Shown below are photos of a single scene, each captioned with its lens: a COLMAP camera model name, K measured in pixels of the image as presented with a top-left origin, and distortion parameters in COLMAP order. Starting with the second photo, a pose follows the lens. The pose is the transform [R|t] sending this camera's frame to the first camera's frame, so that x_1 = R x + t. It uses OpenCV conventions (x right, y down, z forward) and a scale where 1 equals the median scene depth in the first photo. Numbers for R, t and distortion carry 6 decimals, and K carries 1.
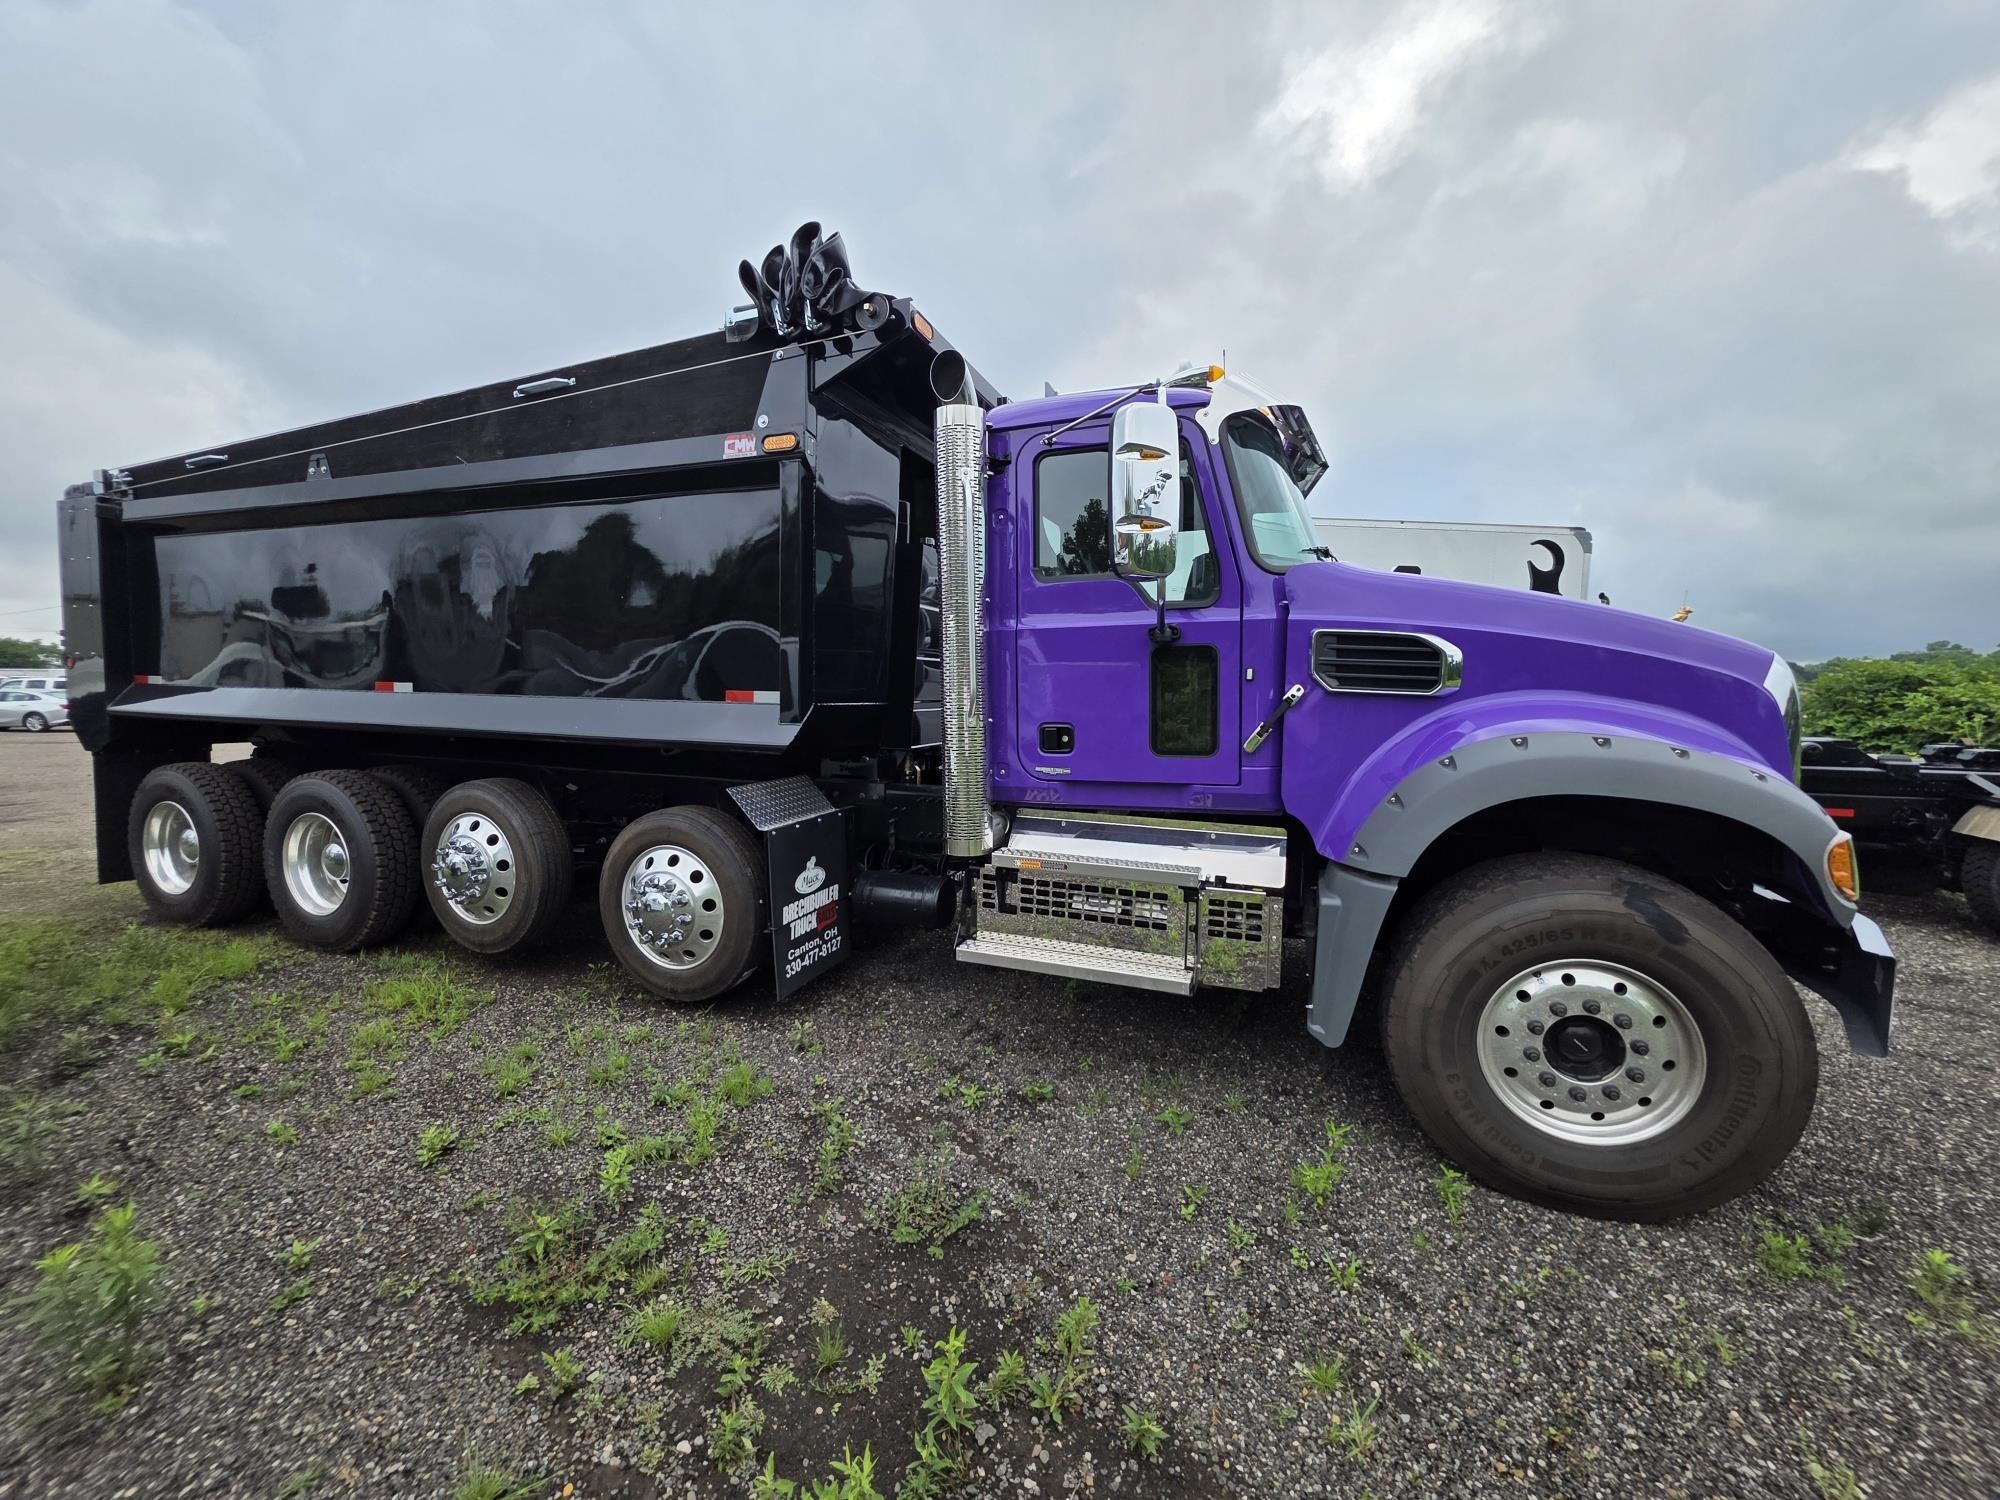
lens RADIAL K [[800.1, 0, 1000.0], [0, 800.1, 750.0], [0, 0, 1]] dist [-0.001744, 0.000492]
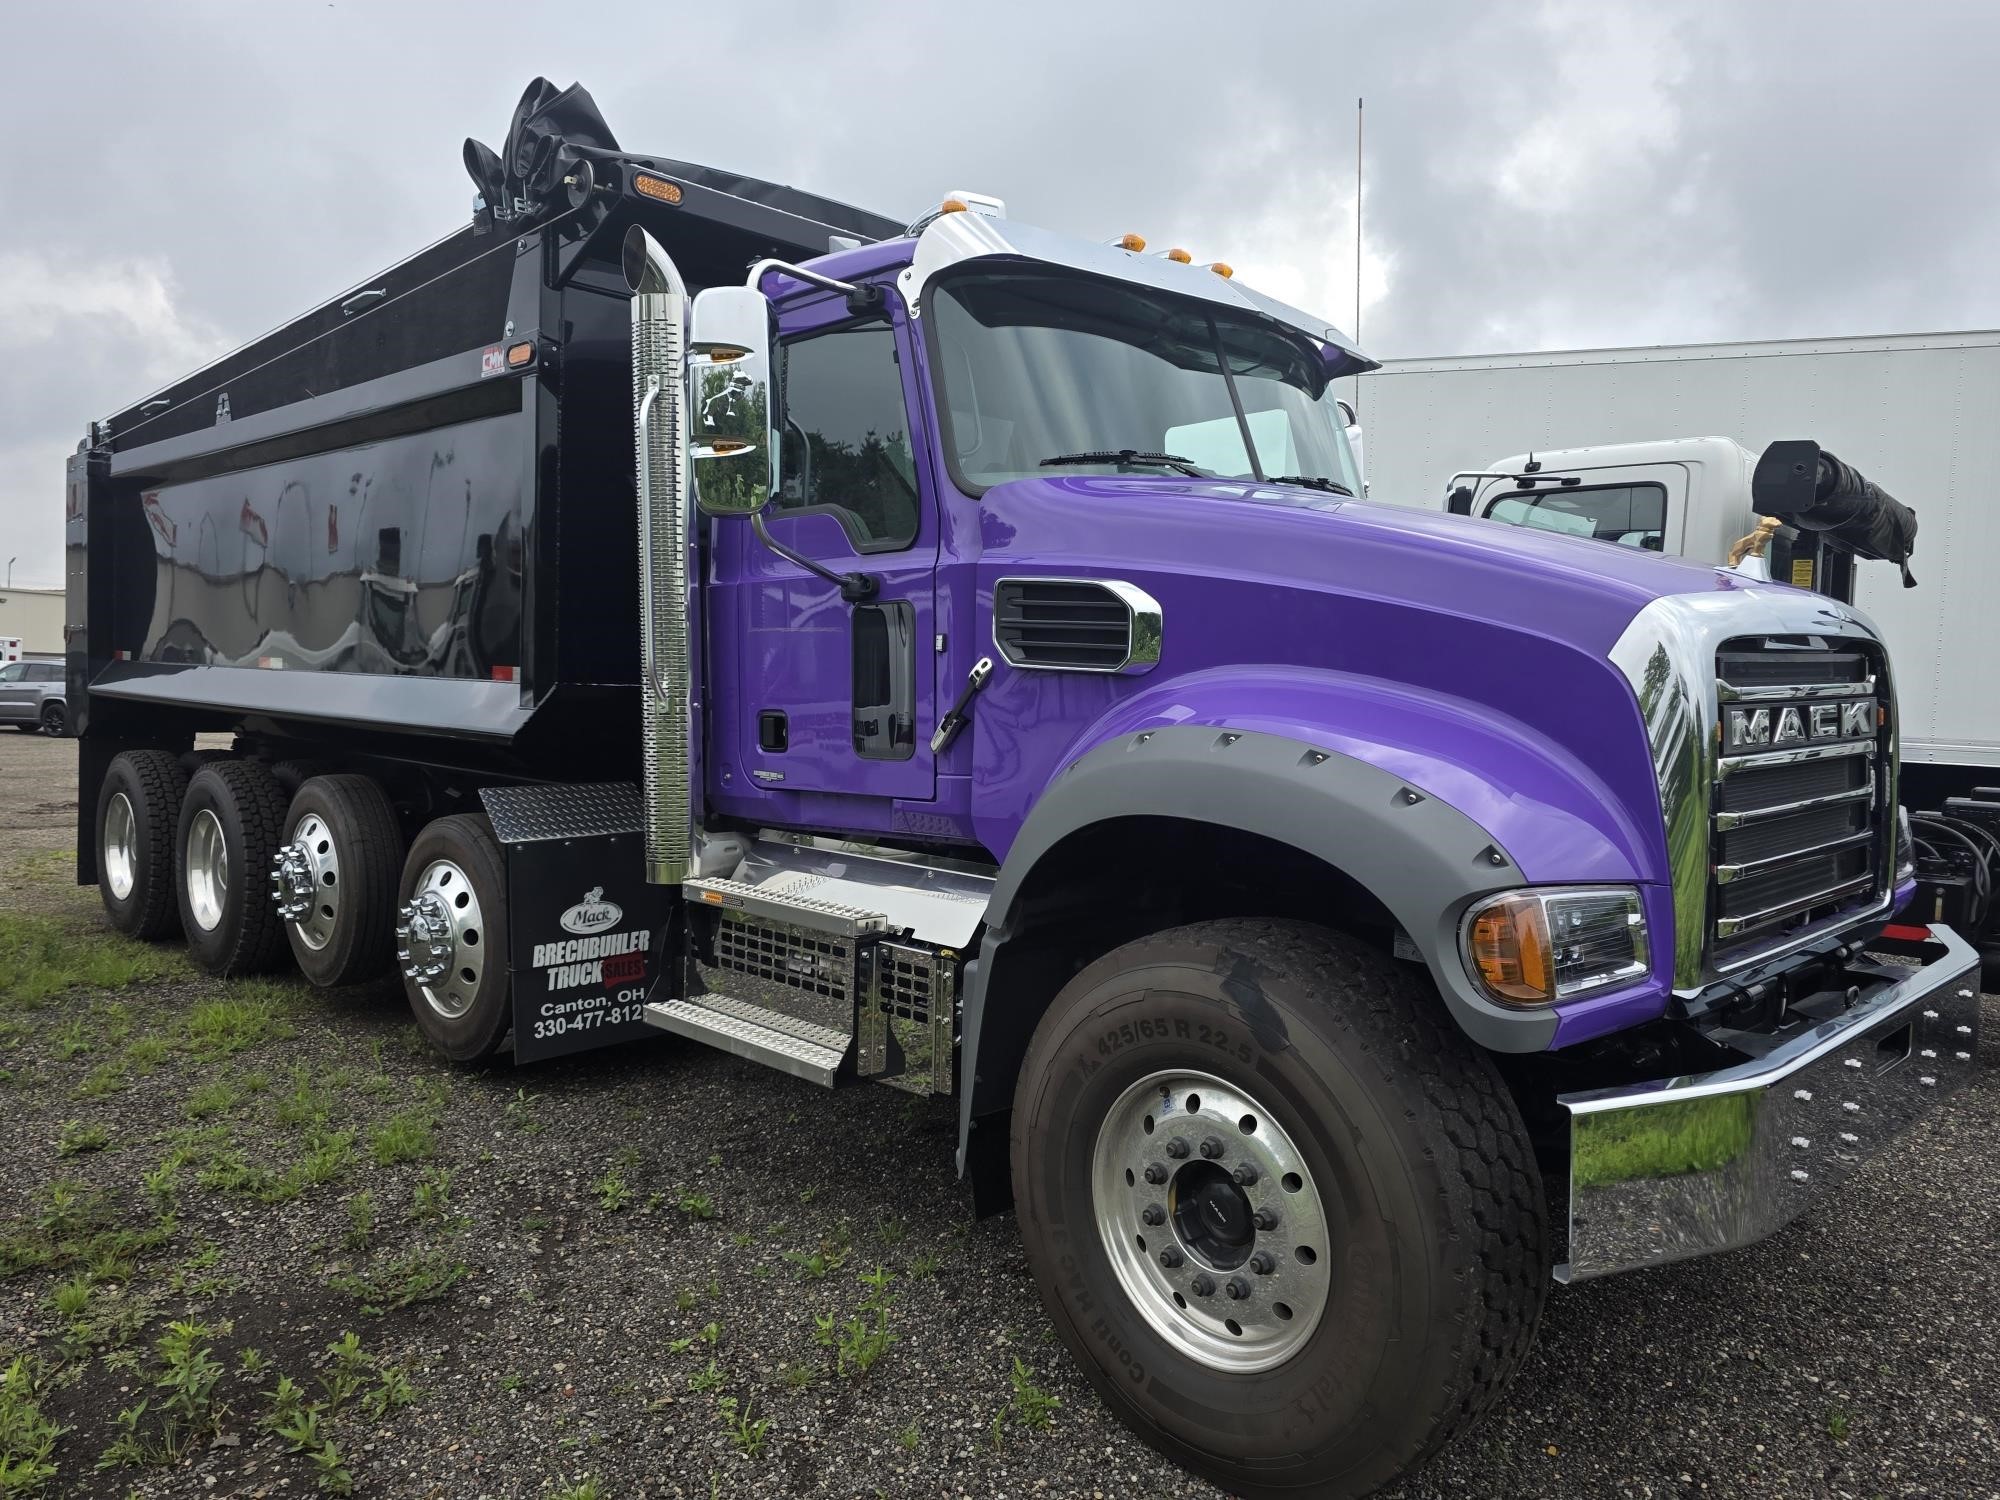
lens RADIAL K [[1461.4, 0, 1000.0], [0, 1461.4, 750.0], [0, 0, 1]] dist [0.075771, -0.077589]
pose [[0.908273, 0.028460, -0.417409, 0.891874], [-0.043070, 0.998743, -0.025624, 0.030197], [0.416156, 0.041251, 0.908357, -0.143102]]
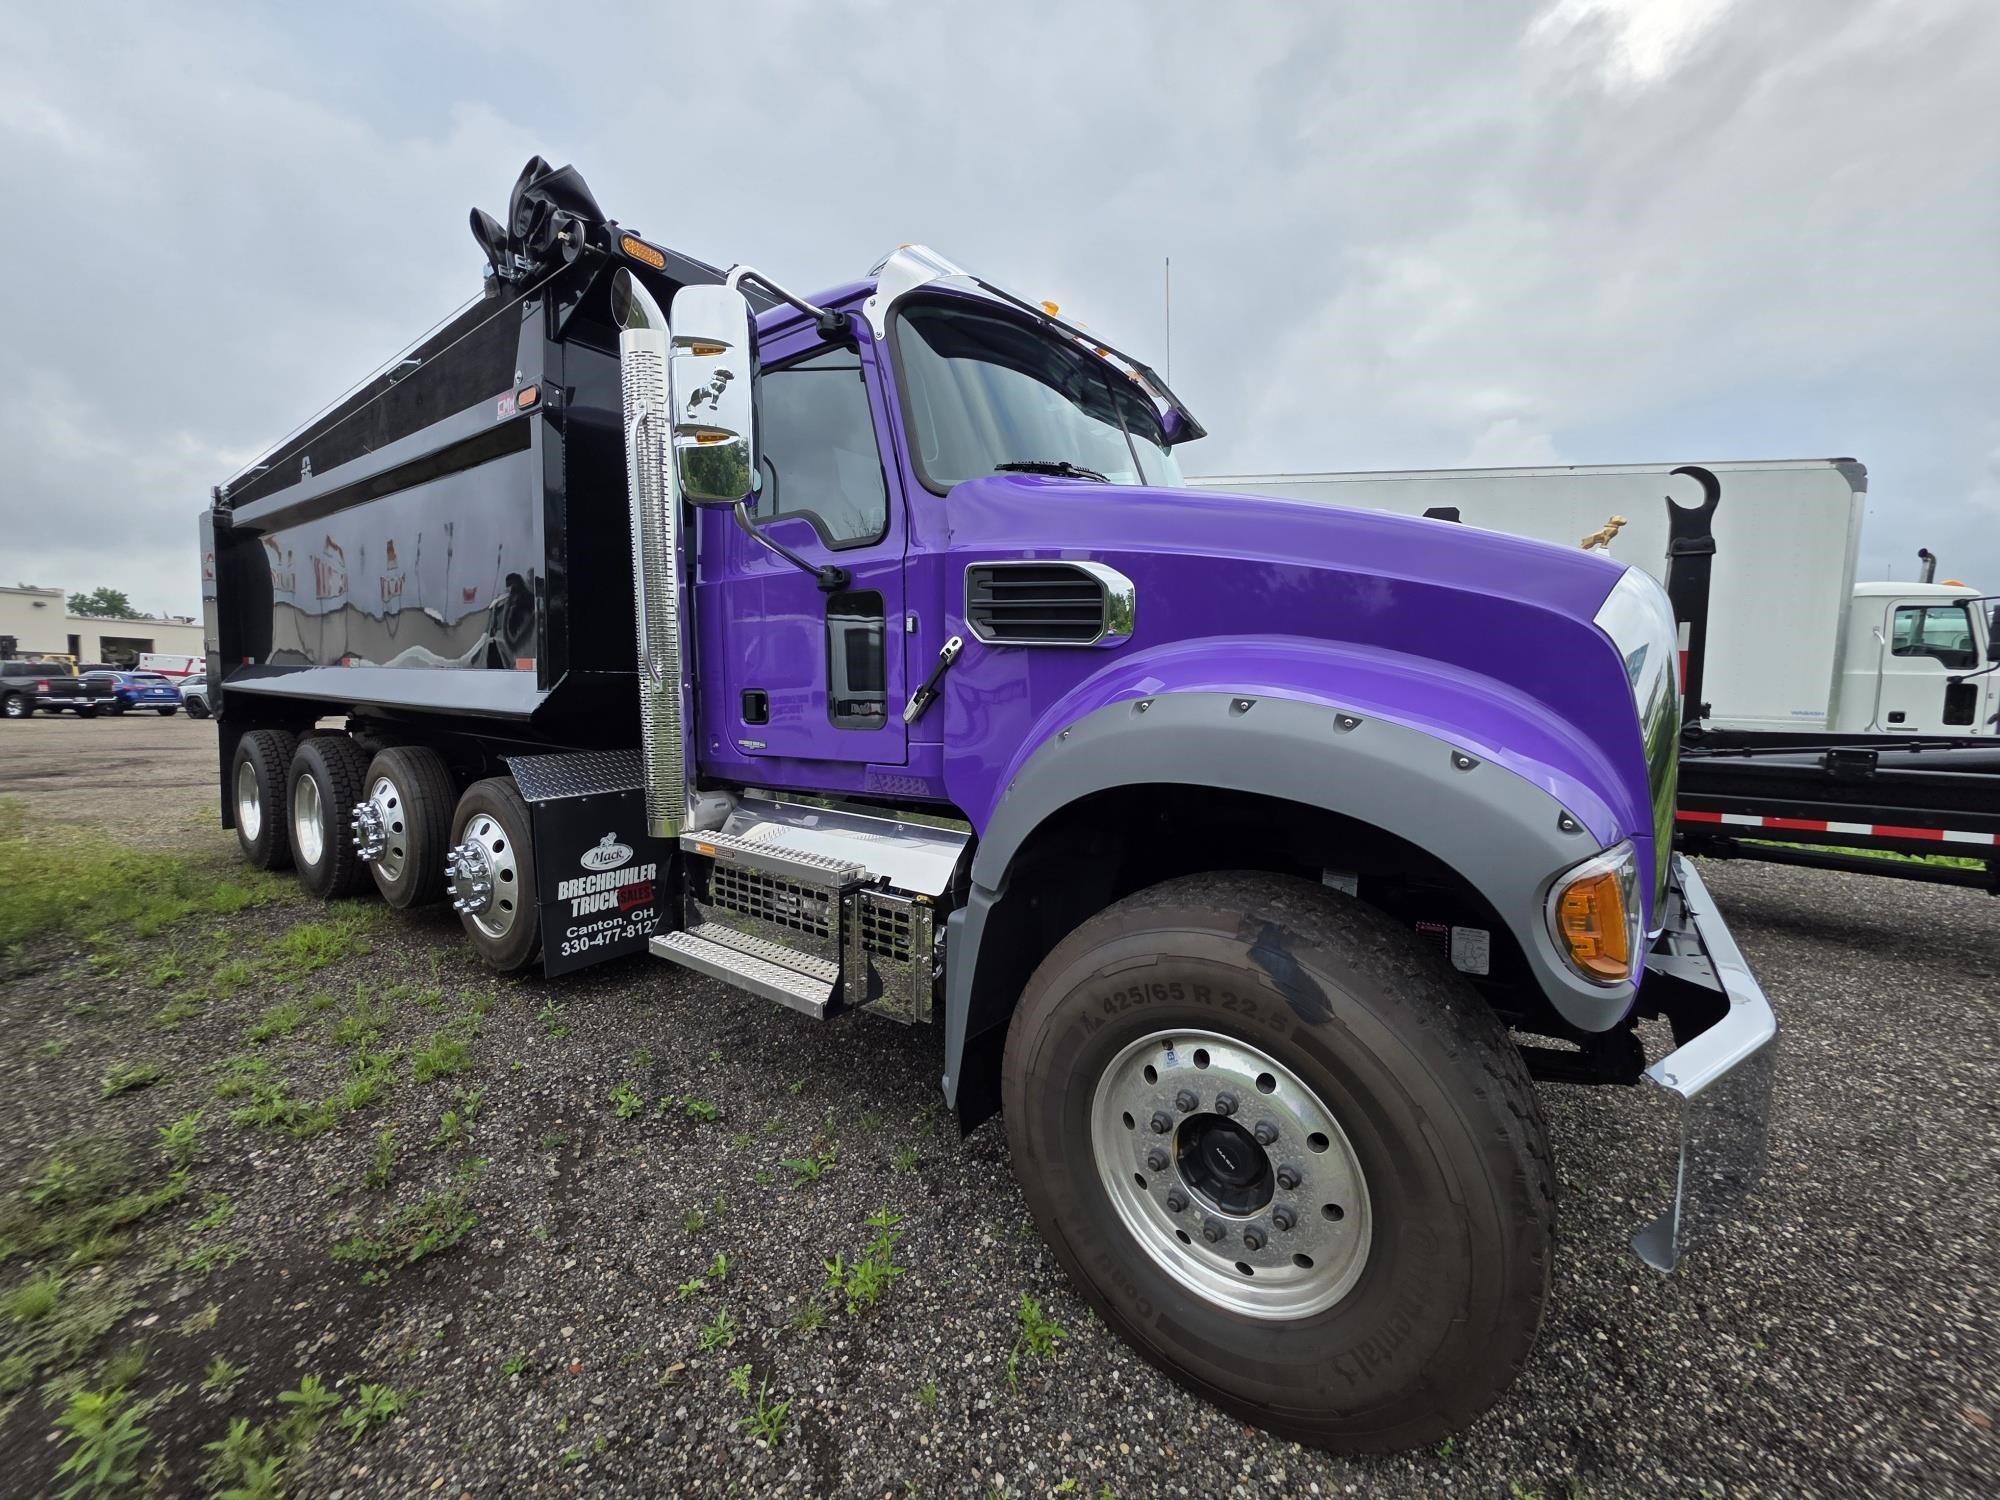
lens RADIAL K [[800.1, 0, 1000.0], [0, 800.1, 750.0], [0, 0, 1]] dist [-0.001744, 0.000492]
pose [[0.964364, 0.024128, -0.263477, 0.603862], [-0.023089, 0.999709, 0.007041, 0.021575], [0.263570, -0.000706, 0.964640, 0.255143]]
